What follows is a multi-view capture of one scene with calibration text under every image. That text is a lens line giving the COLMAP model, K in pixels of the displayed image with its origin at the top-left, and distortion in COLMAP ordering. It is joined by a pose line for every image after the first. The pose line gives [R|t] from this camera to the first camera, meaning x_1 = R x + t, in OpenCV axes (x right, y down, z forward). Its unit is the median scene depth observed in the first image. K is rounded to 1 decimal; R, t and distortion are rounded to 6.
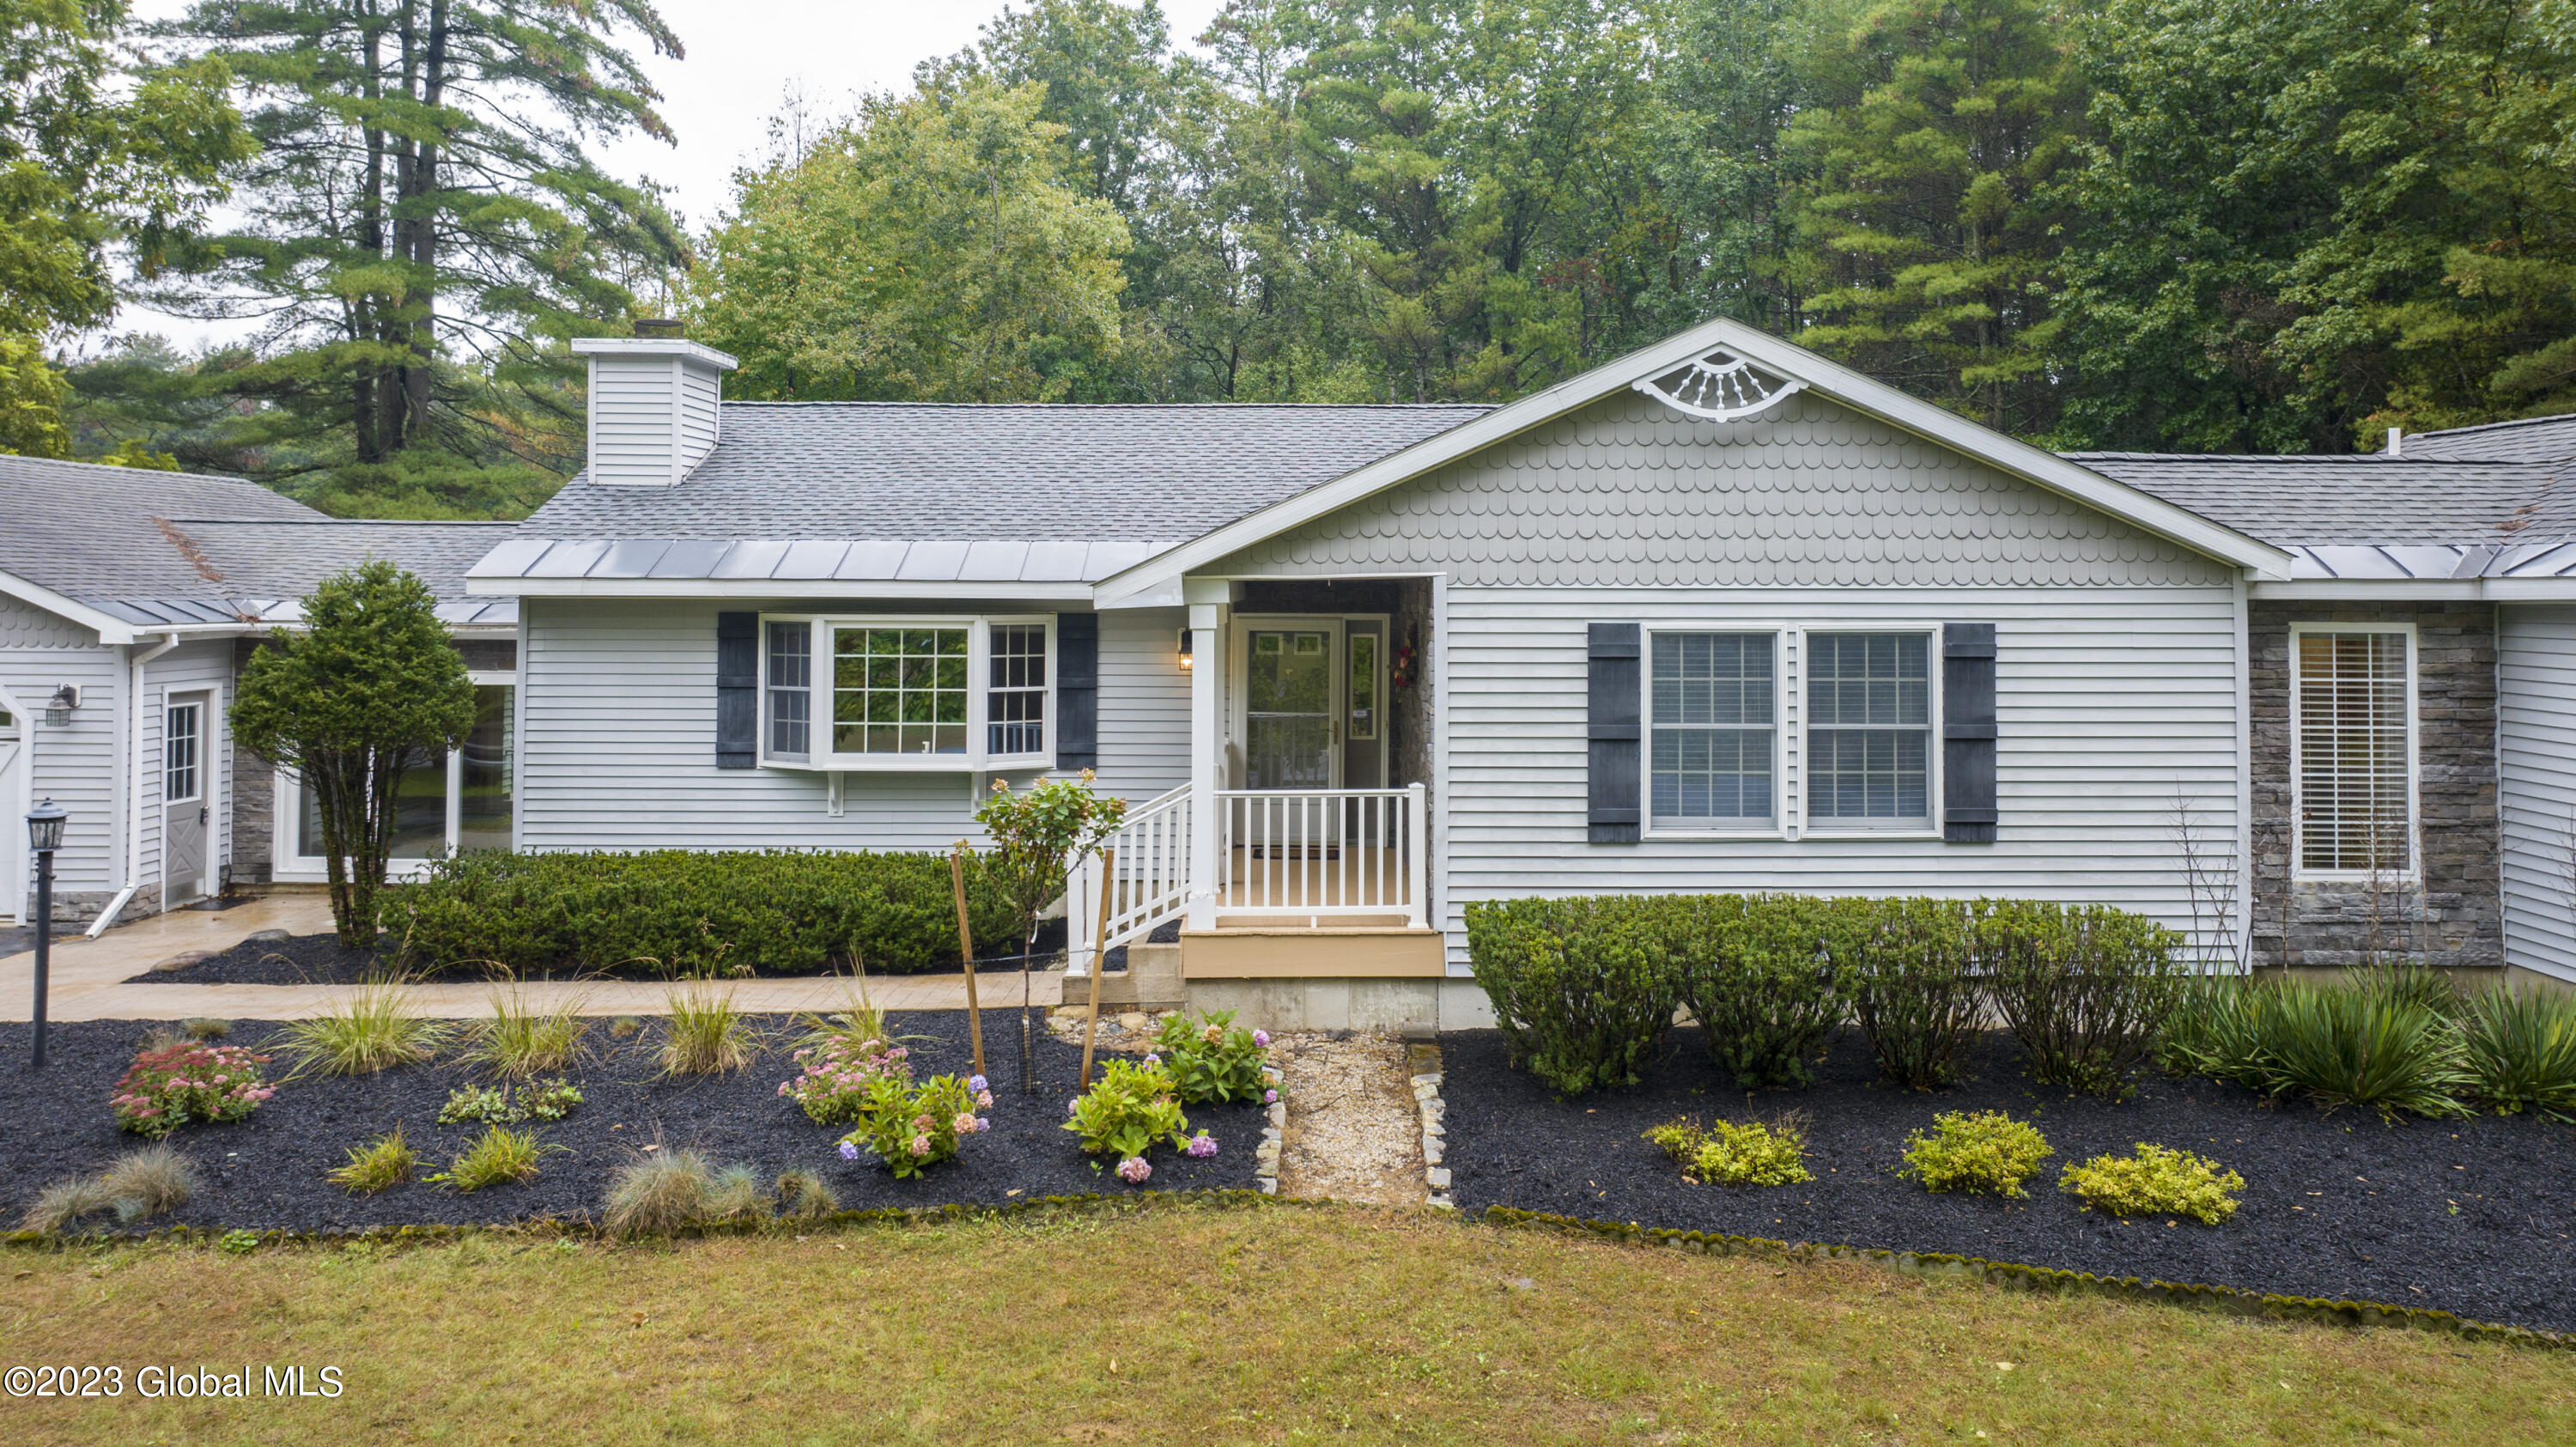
lens RADIAL K [[1823.0, 0, 1296.3], [0, 1823.0, 552.9], [0, 0, 1]] dist [0.003602, 0.001394]
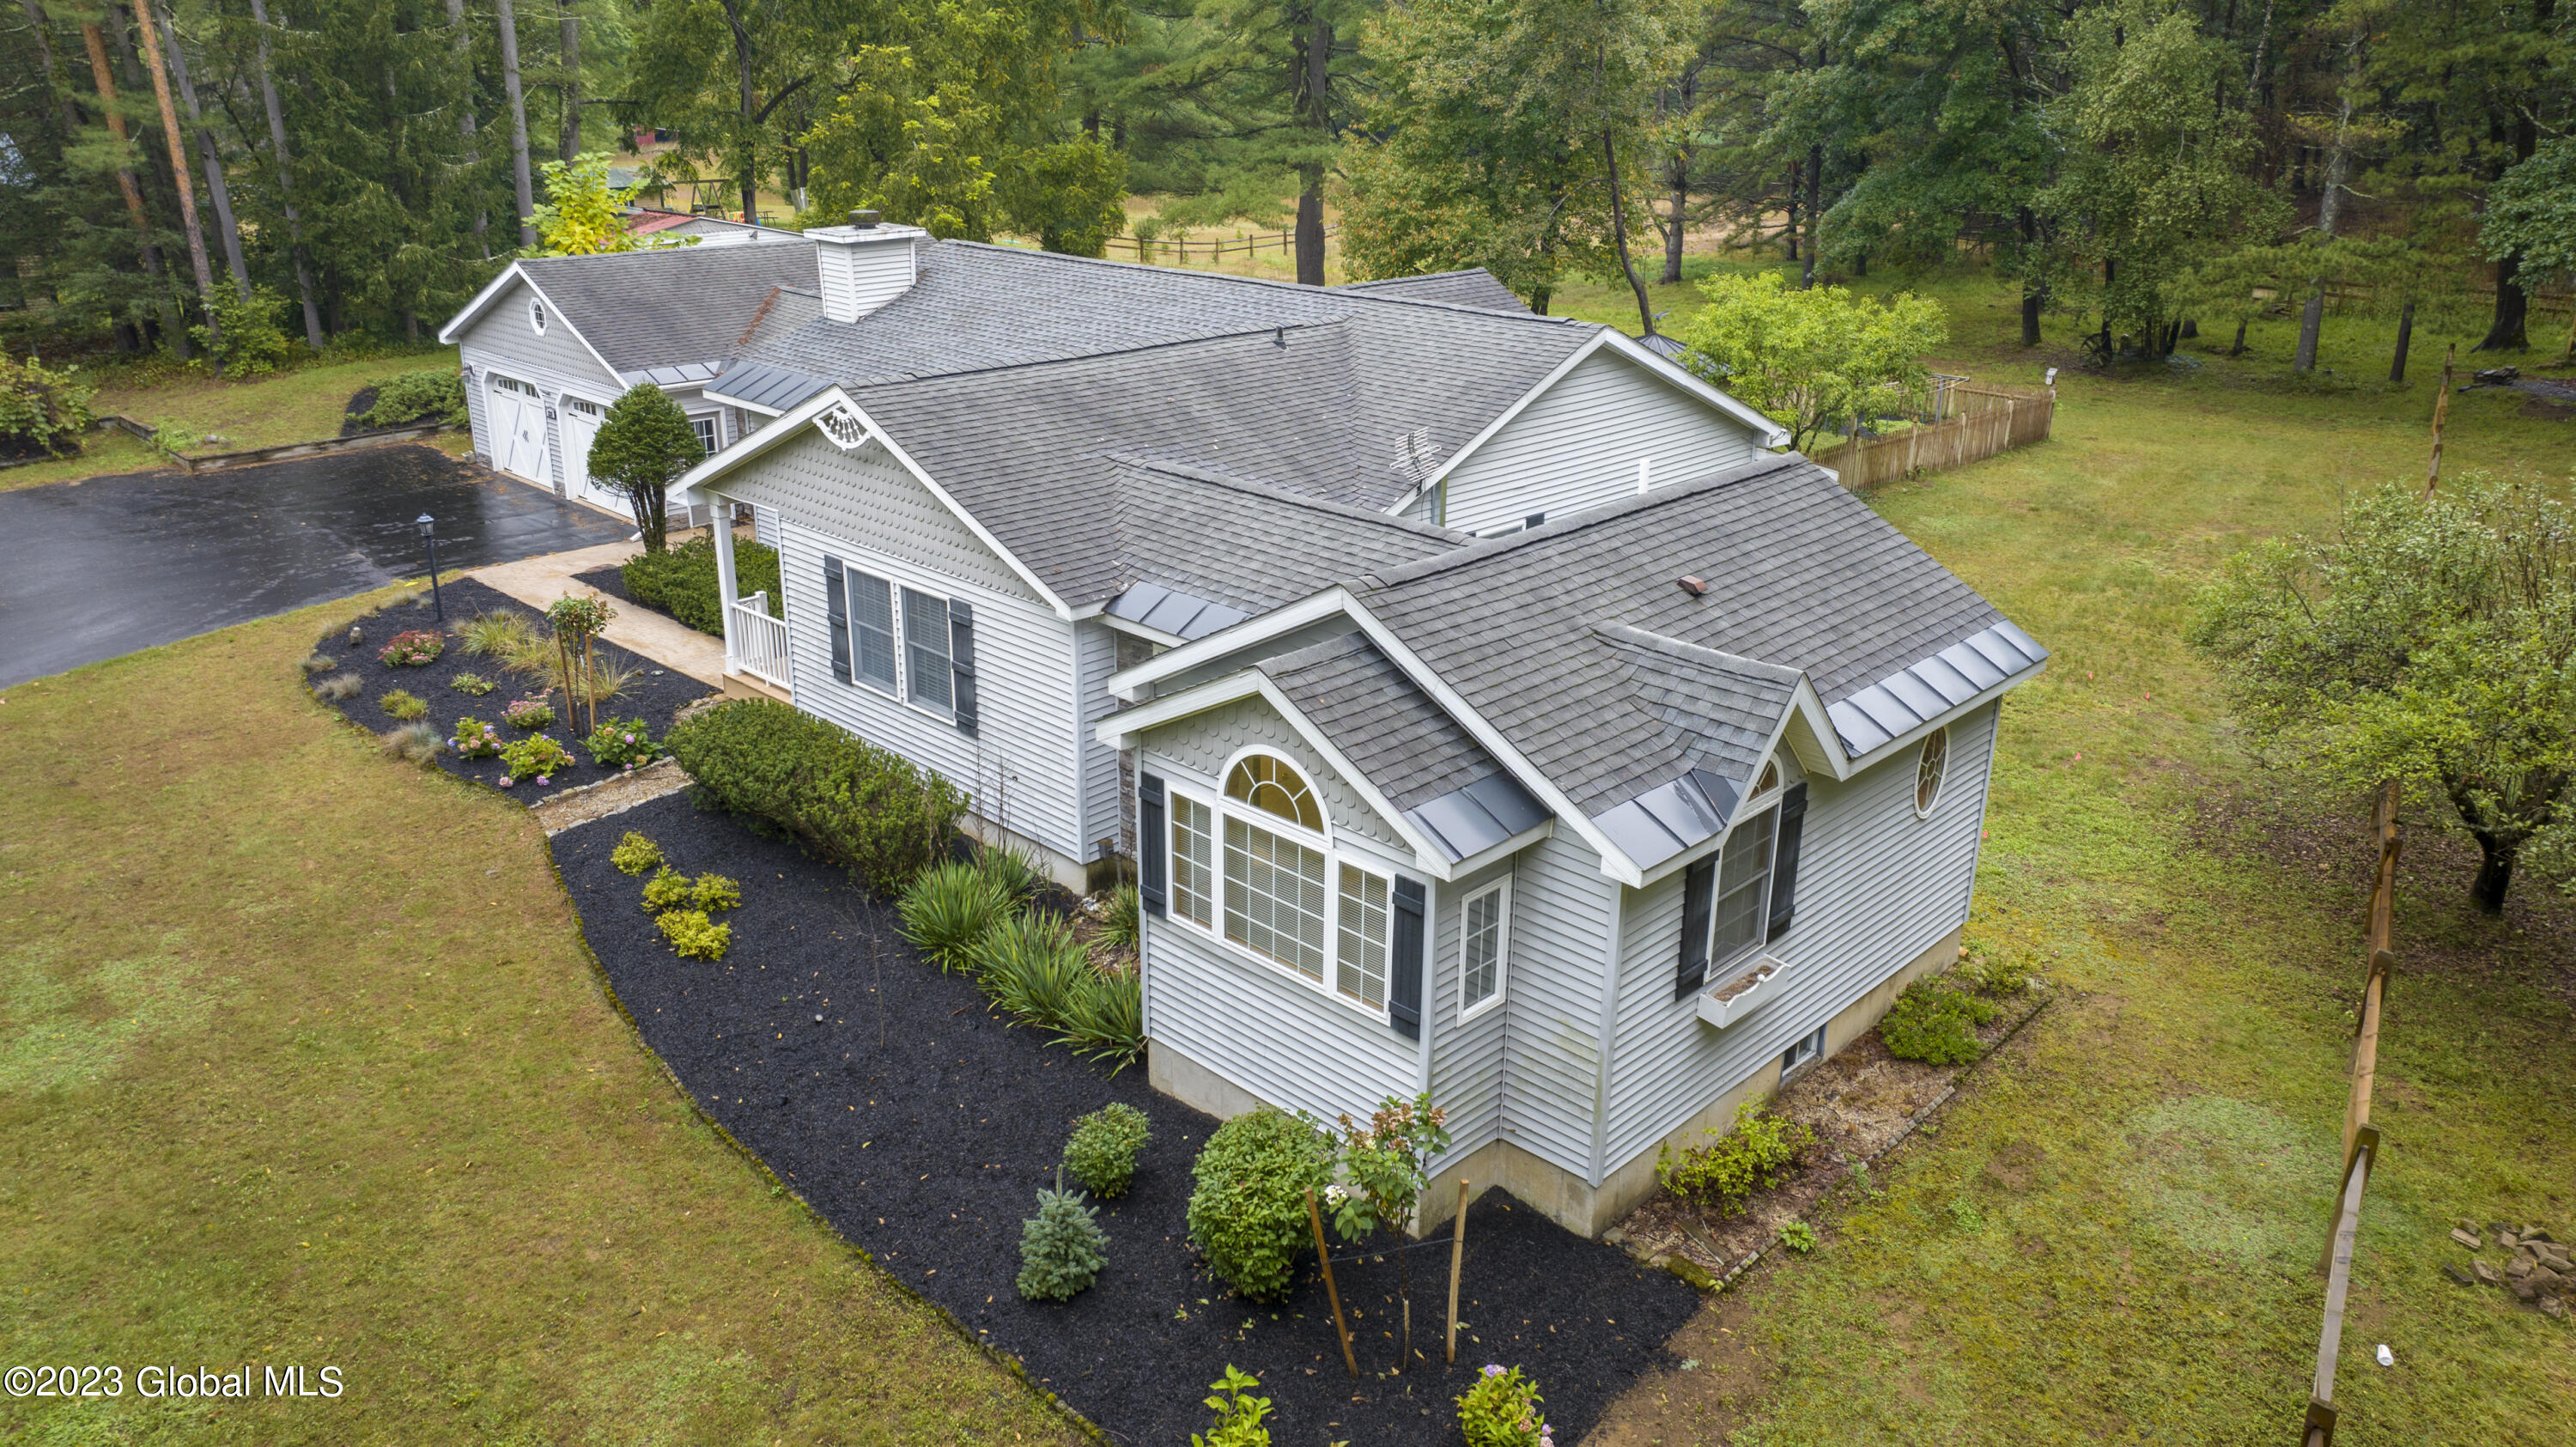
lens RADIAL K [[1808.4, 0, 1301.4], [0, 1808.4, 718.7], [0, 0, 1]] dist [-0.016646, -0.008005]
pose [[0.707656, 0.249931, -0.660877, 1.570106], [0.005076, 0.933525, 0.358477, -0.404181], [0.706539, -0.257033, 0.659346, 0.178444]]
